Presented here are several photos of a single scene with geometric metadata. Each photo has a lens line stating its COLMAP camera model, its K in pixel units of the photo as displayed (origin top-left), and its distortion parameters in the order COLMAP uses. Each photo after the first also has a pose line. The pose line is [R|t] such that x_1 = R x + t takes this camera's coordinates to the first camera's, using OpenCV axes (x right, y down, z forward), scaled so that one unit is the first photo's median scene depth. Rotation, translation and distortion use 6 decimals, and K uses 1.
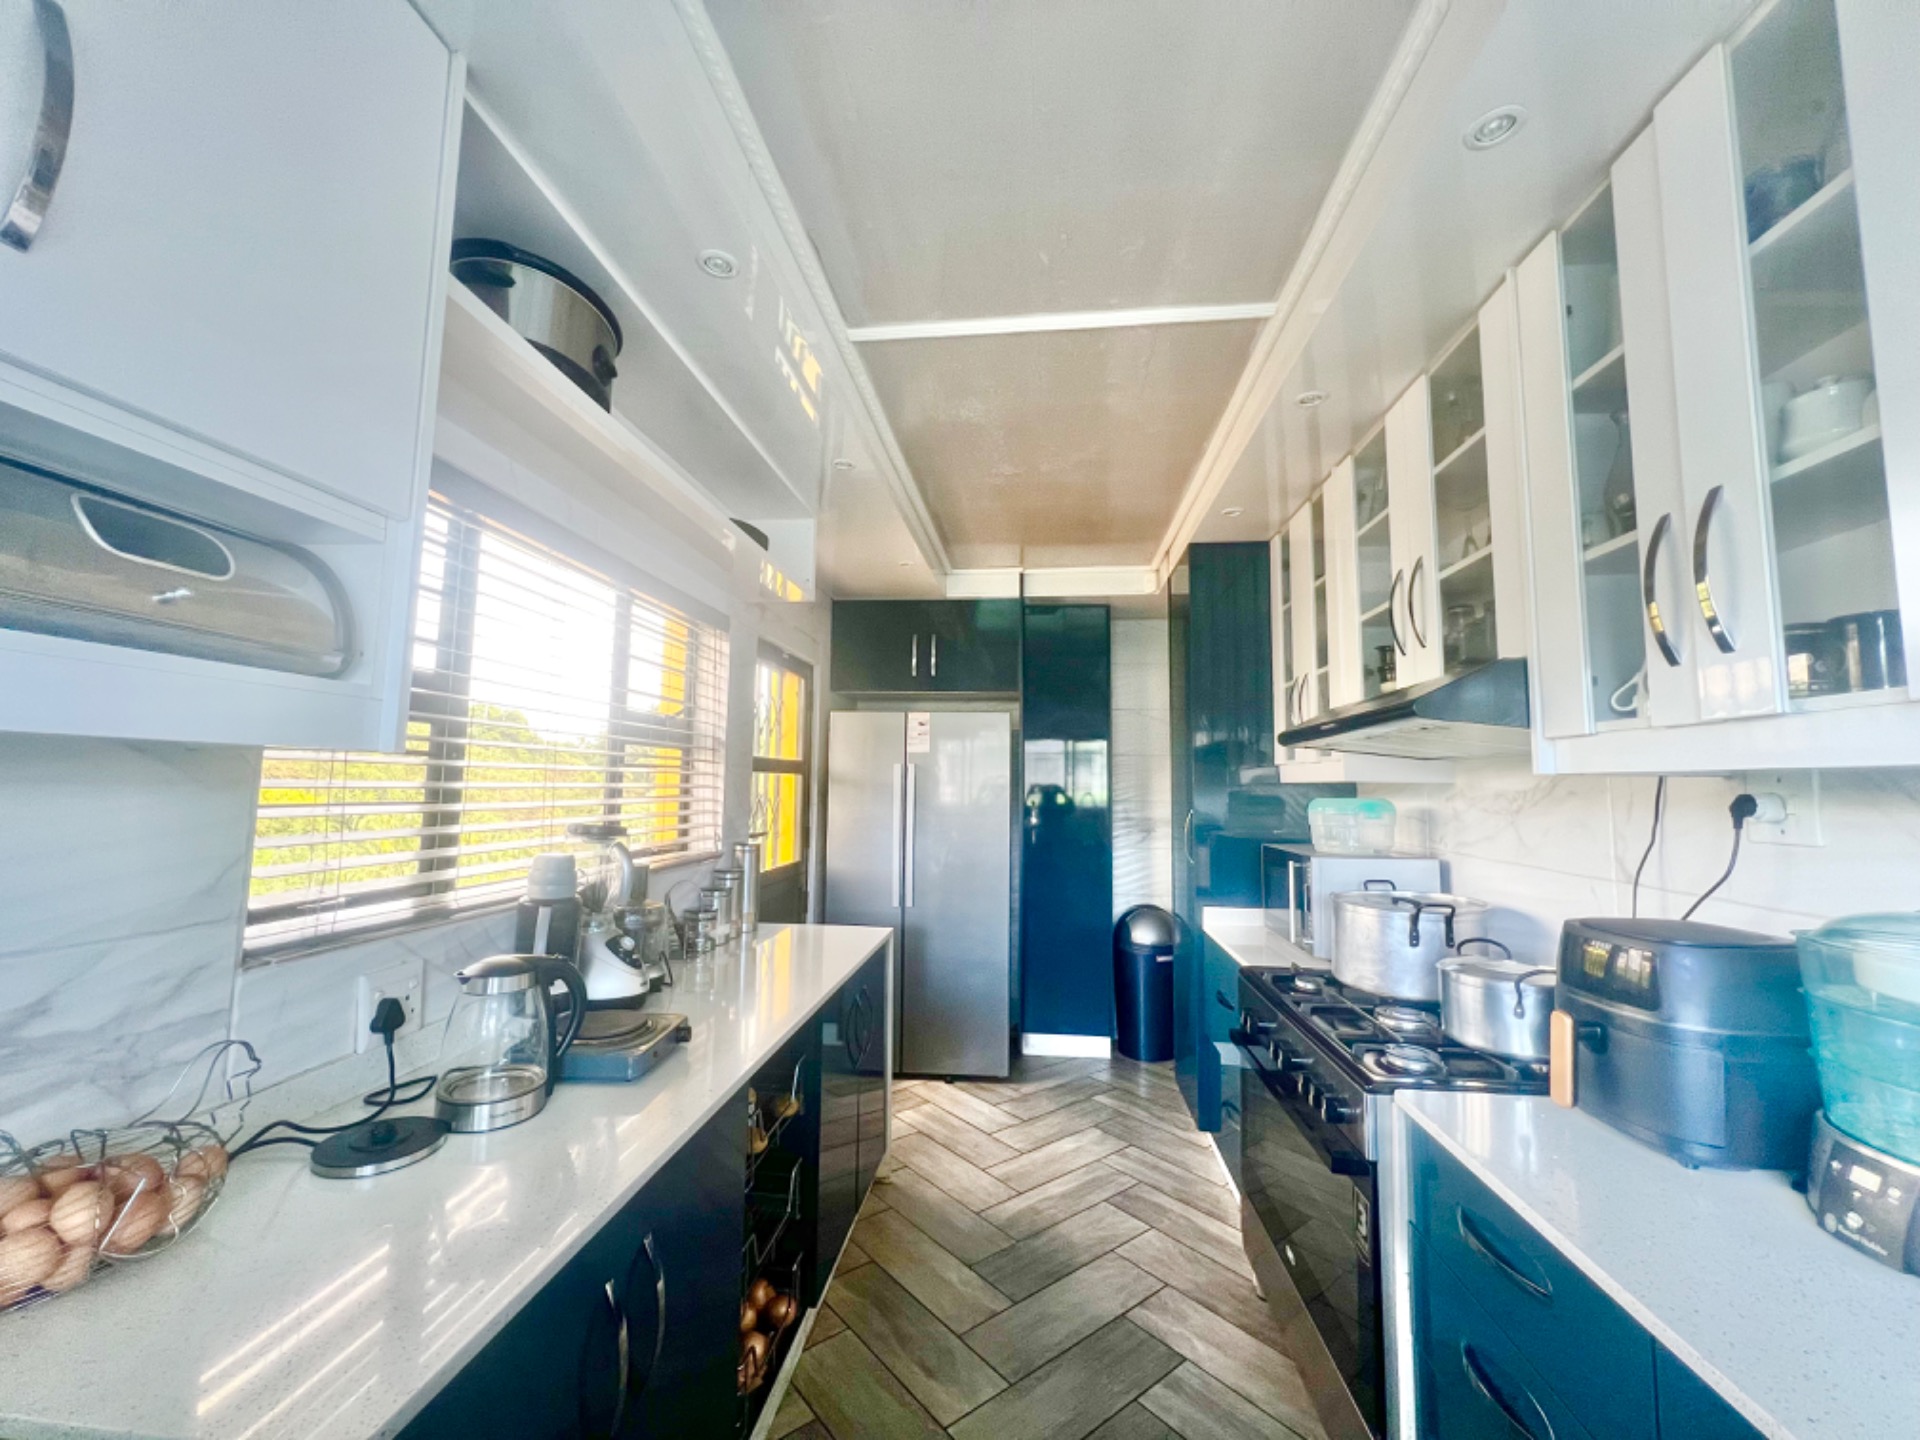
lens RADIAL K [[773.5, 0, 962.1], [0, 773.5, 720.3], [0, 0, 1]] dist [-0.008877, 0.001011]
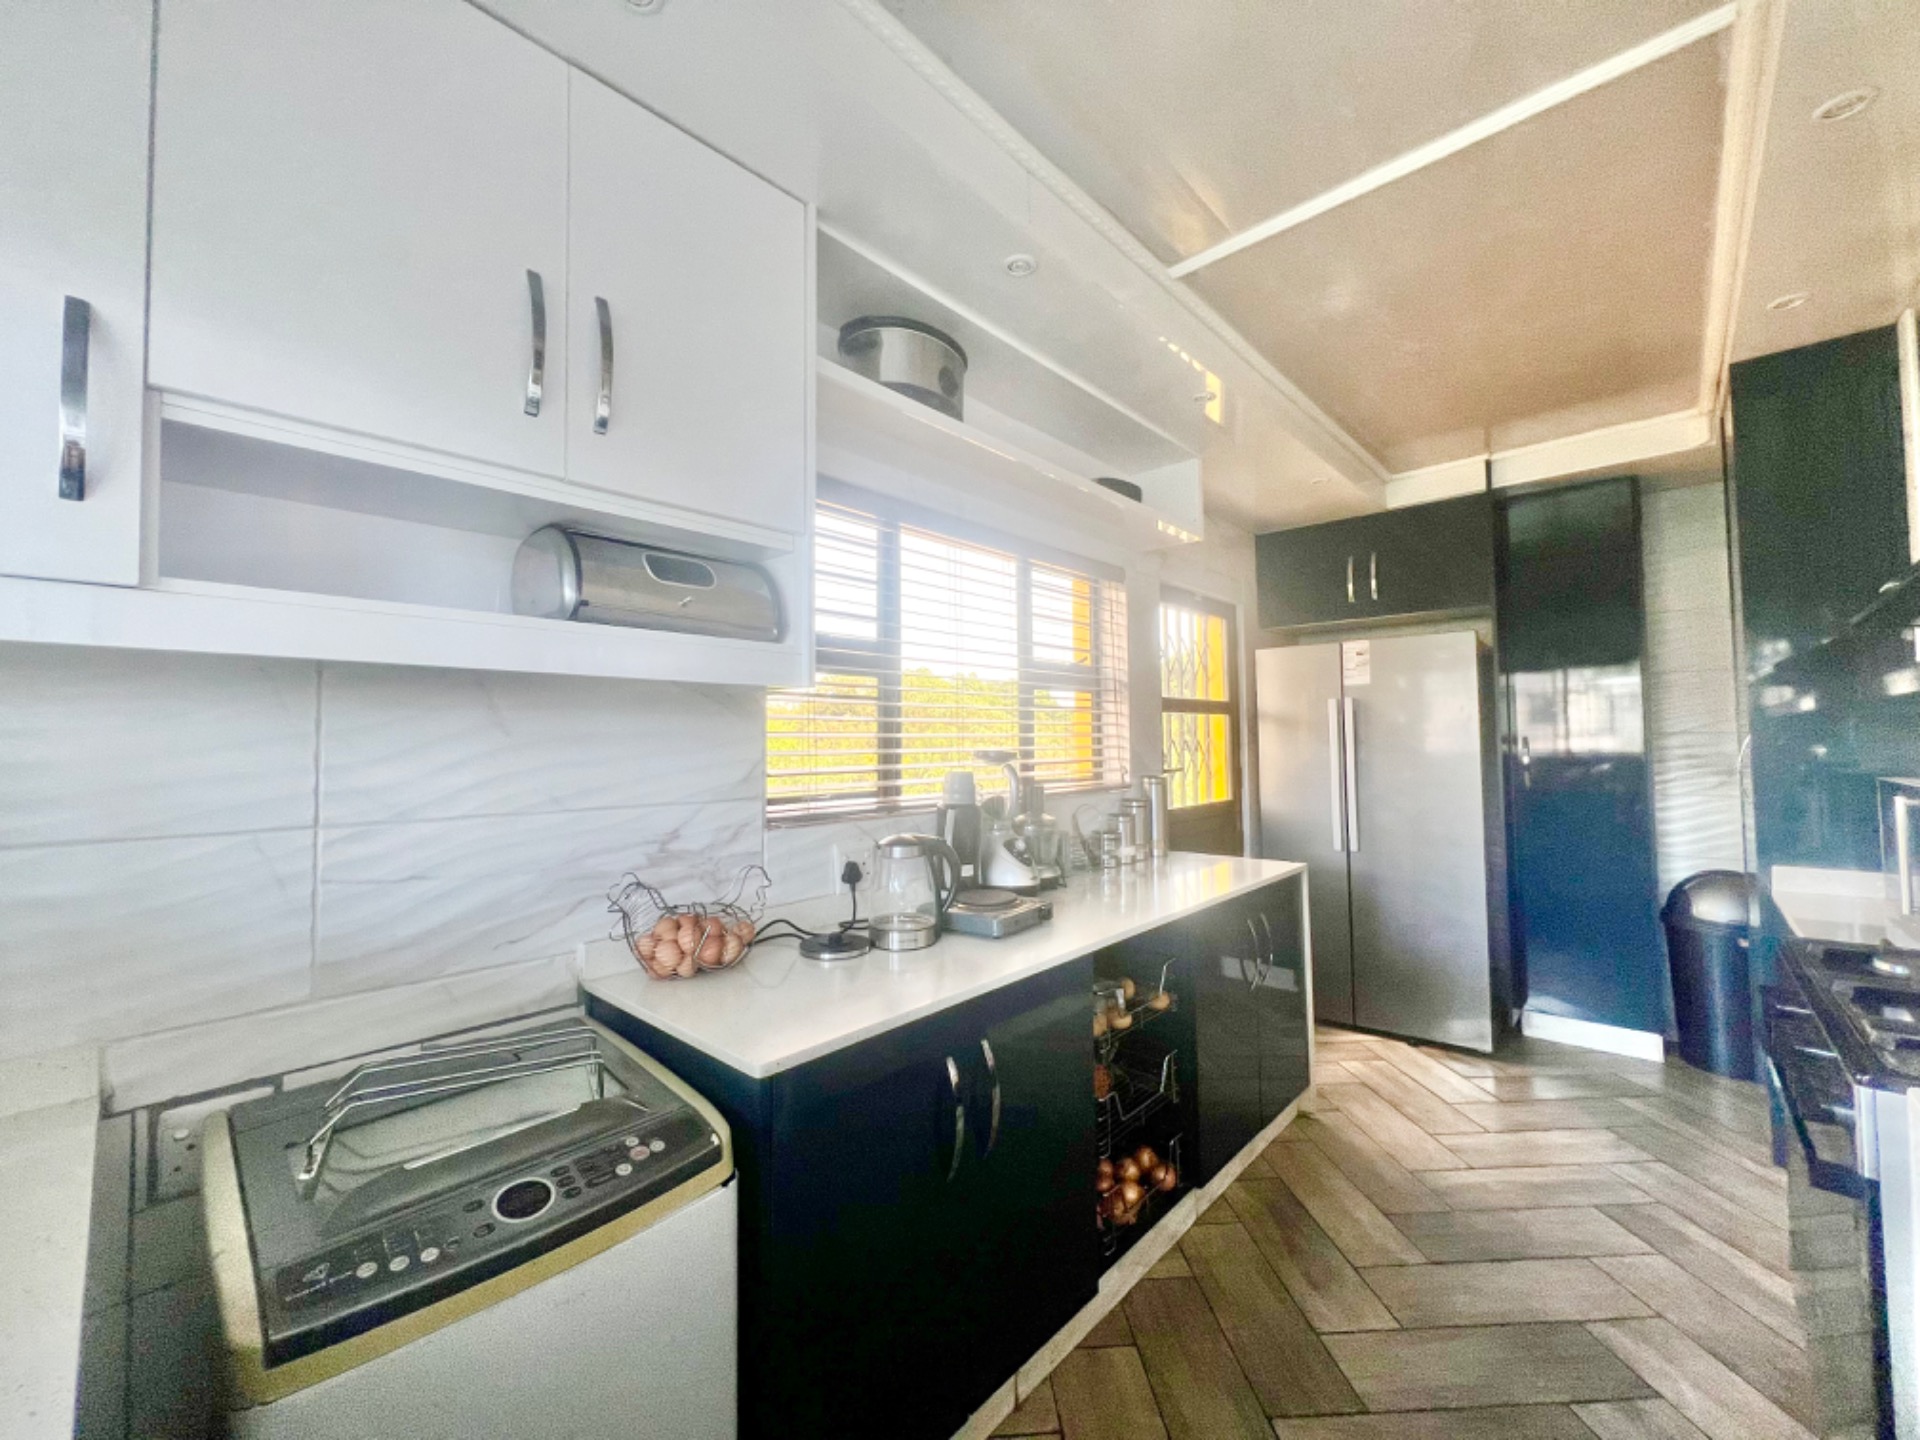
lens RADIAL K [[773.5, 0, 956.3], [0, 773.5, 723.0], [0, 0, 1]] dist [-0.008877, 0.001011]
pose [[0.801458, -0.041943, -0.596579, 0.178484], [0.075265, 0.996680, 0.031040, 0.036851], [0.593296, -0.069779, 0.801954, -0.031472]]
